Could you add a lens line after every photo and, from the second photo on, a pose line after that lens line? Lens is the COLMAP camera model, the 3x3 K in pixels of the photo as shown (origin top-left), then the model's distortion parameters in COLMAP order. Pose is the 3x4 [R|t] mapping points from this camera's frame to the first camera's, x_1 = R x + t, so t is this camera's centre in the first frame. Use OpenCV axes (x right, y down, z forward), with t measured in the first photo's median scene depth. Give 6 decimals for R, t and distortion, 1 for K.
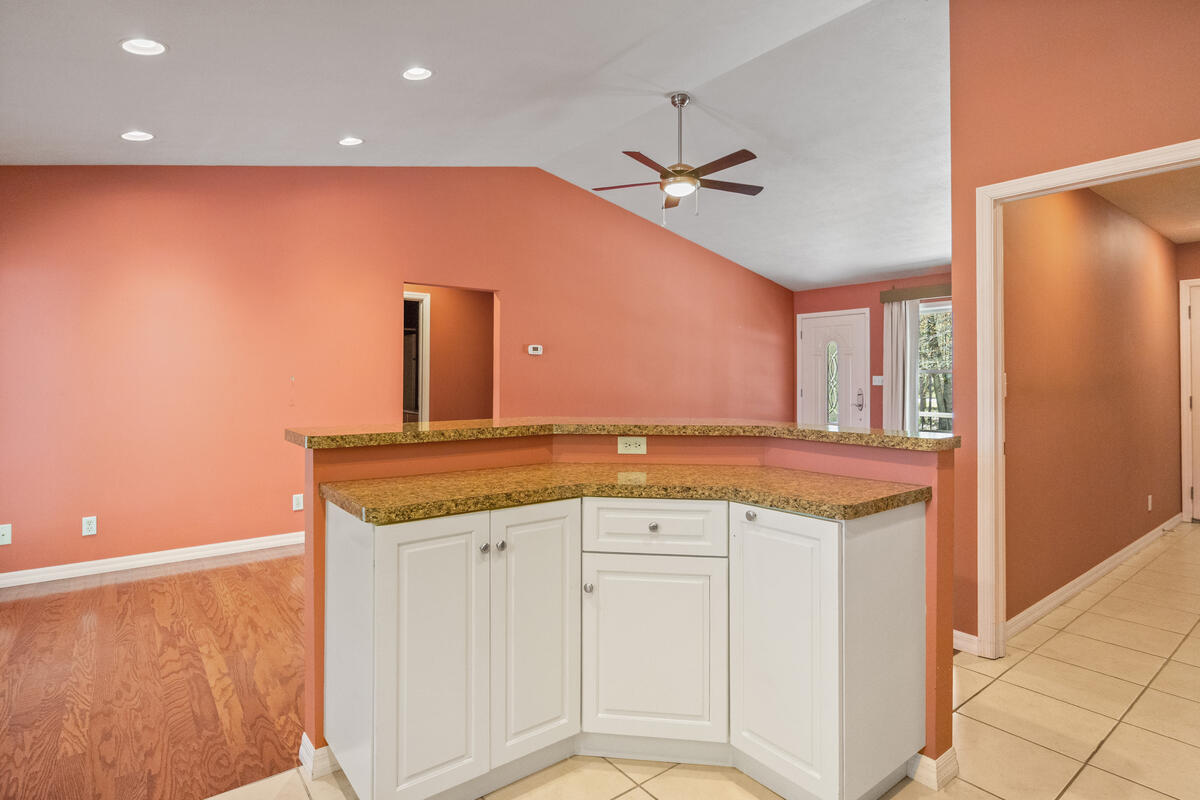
lens RADIAL K [[611.6, 0, 604.4], [0, 611.6, 366.5], [0, 0, 1]] dist [-0.001787, -0.001920]
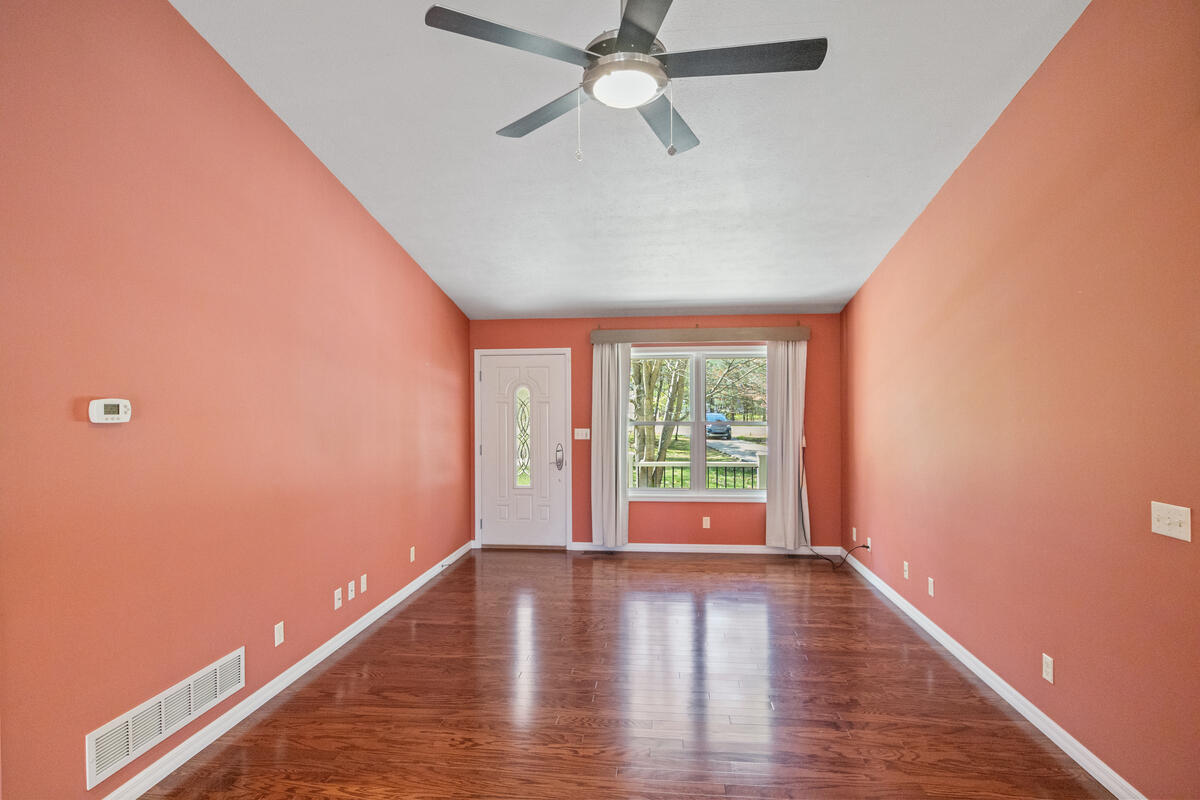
lens RADIAL K [[603.5, 0, 603.5], [0, 603.5, 407.3], [0, 0, 1]] dist [-0.000206, -0.000338]
pose [[0.702545, -0.008505, 0.711589, -0.131602], [-0.007642, 0.999781, 0.019493, -0.031447], [-0.711599, -0.019133, 0.702326, 0.389606]]
